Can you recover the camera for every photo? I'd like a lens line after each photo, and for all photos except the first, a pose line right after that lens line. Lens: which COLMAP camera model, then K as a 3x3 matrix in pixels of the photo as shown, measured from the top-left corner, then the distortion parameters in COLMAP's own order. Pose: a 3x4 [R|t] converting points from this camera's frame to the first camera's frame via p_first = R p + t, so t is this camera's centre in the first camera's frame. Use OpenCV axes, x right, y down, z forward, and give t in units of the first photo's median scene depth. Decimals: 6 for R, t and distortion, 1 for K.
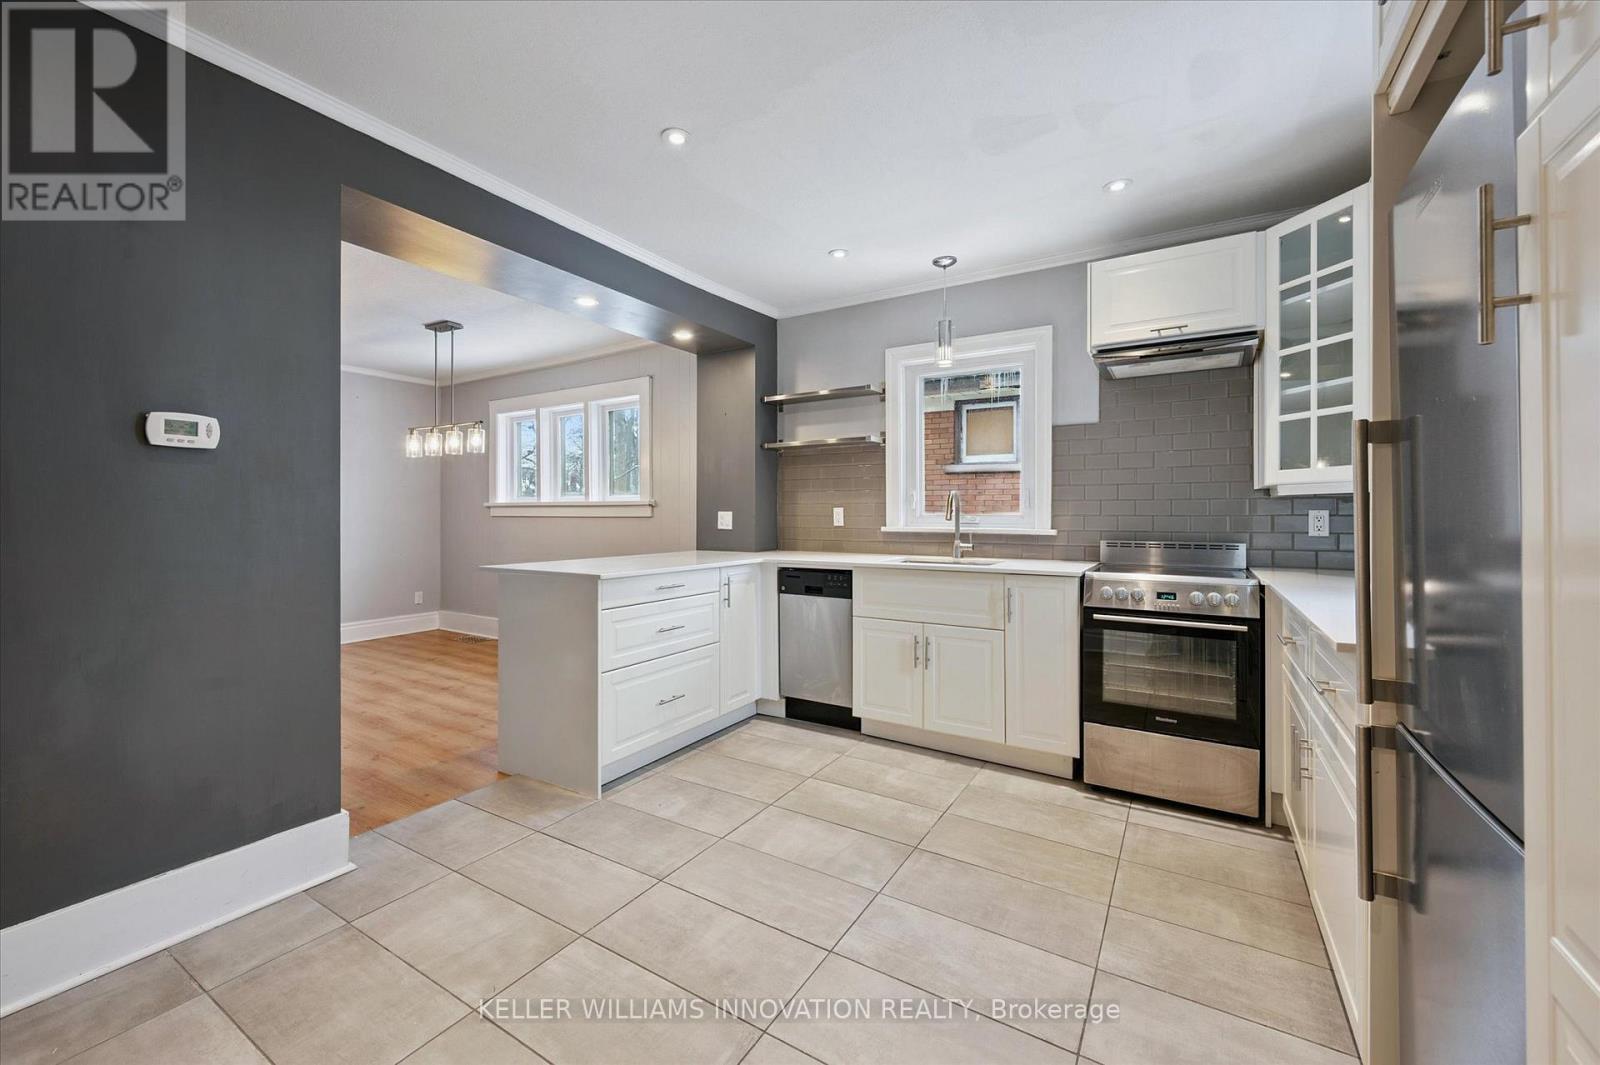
lens RADIAL K [[634.4, 0, 791.8], [0, 634.4, 510.8], [0, 0, 1]] dist [-0.000997, -0.000289]
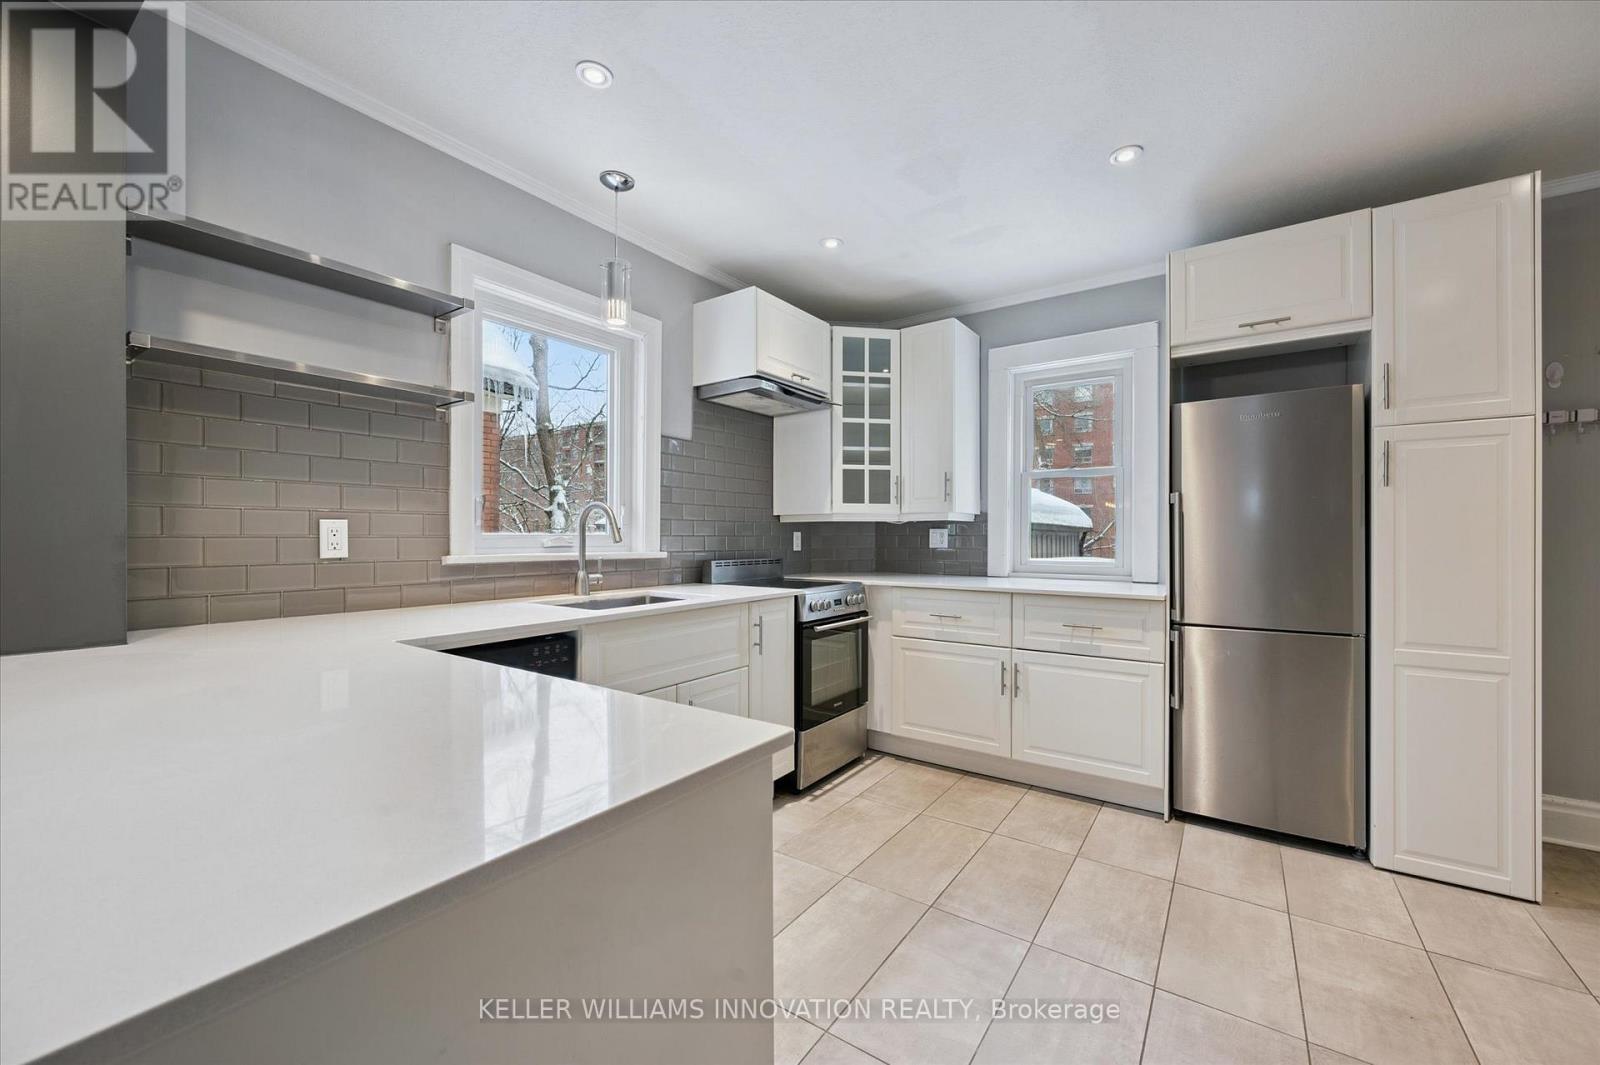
lens RADIAL K [[634.4, 0, 800.4], [0, 634.4, 537.3], [0, 0, 1]] dist [-0.000997, -0.000289]
pose [[0.045907, -0.000899, 0.998945, -0.617105], [-0.005911, 0.999982, 0.001171, 0.009386], [-0.998928, -0.005959, 0.045901, 1.002227]]
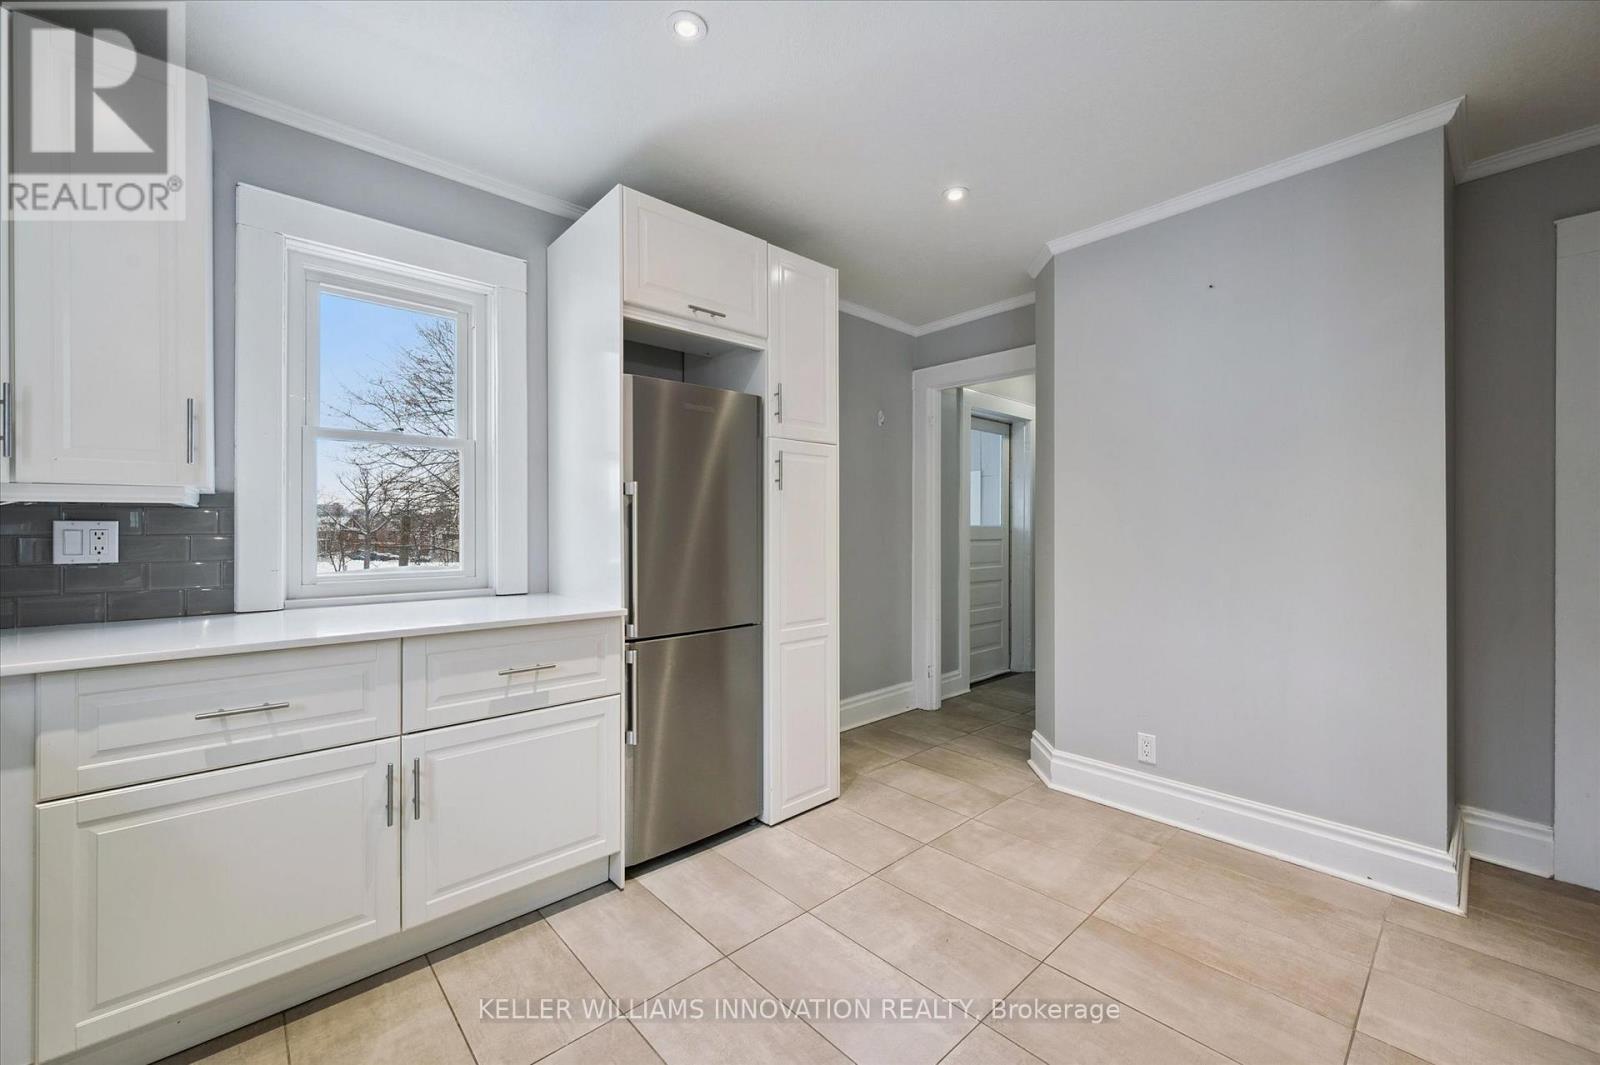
lens RADIAL K [[634.4, 0, 803.6], [0, 634.4, 526.3], [0, 0, 1]] dist [-0.000997, -0.000289]
pose [[-0.965364, 0.004006, 0.260876, -0.130964], [0.001843, 0.999962, -0.008535, 0.003221], [-0.260900, -0.007759, -0.965335, 1.156137]]
